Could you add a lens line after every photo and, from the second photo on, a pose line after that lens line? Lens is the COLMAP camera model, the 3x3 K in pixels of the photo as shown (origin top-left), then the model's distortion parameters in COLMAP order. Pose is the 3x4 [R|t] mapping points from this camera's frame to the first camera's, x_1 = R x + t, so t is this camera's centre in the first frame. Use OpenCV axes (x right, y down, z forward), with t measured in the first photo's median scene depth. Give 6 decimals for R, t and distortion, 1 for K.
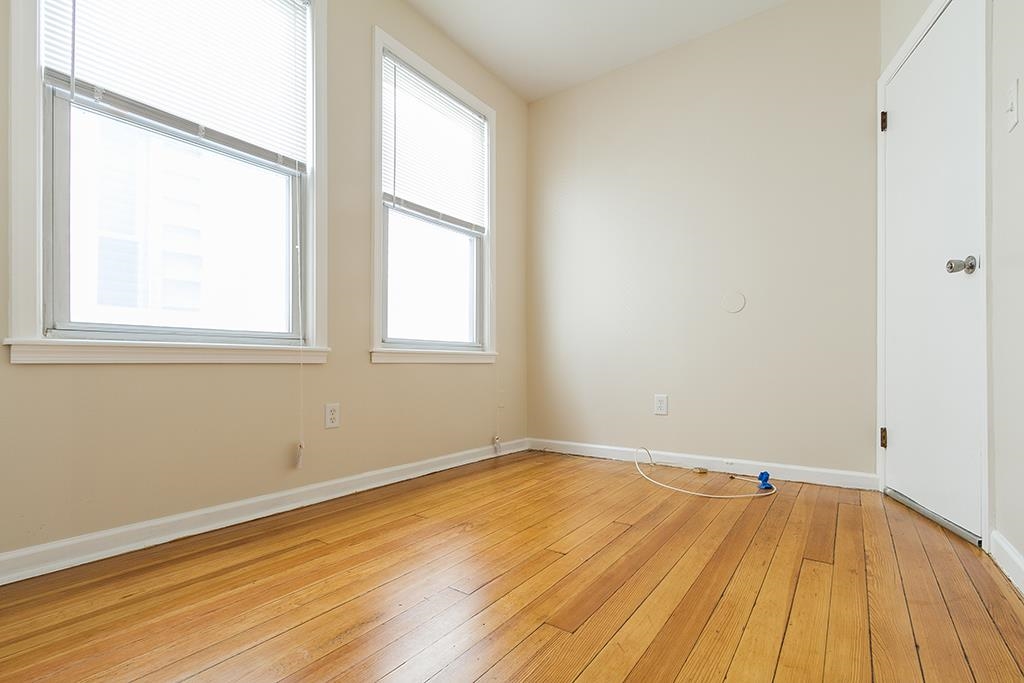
lens RADIAL K [[480.4, 0, 506.8], [0, 480.4, 358.0], [0, 0, 1]] dist [0.000549, 0.000186]
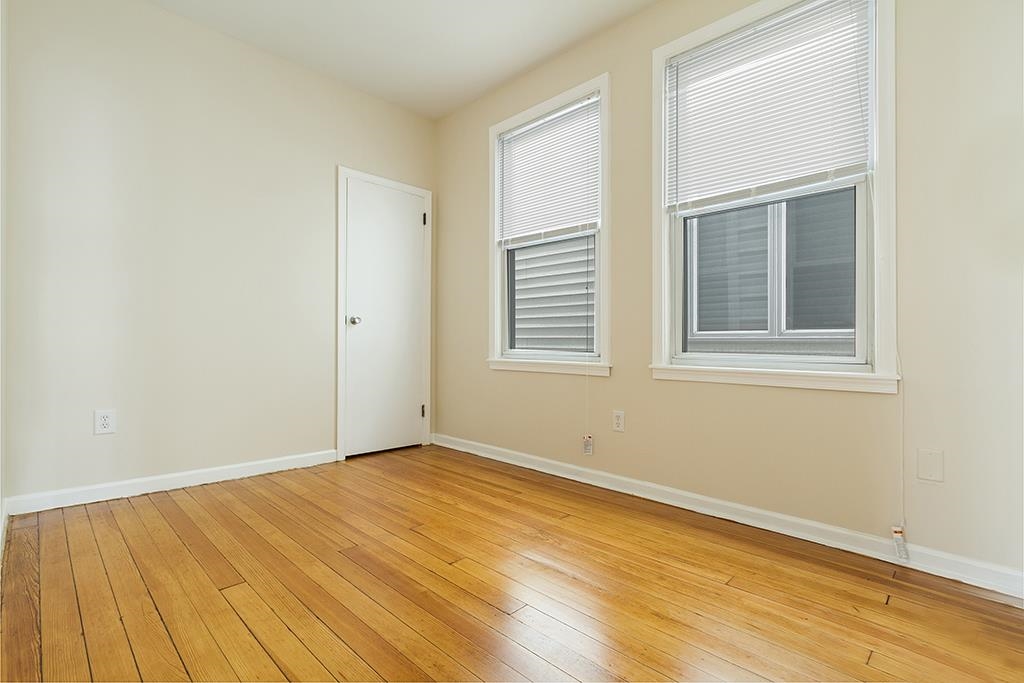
lens RADIAL K [[466.9, 0, 514.8], [0, 466.9, 336.6], [0, 0, 1]] dist [-0.004714, -0.000235]
pose [[-0.144020, -0.020073, -0.989371, 0.969728], [-0.000163, 0.999795, -0.020261, -0.077320], [0.989575, -0.002757, -0.143994, 1.078080]]
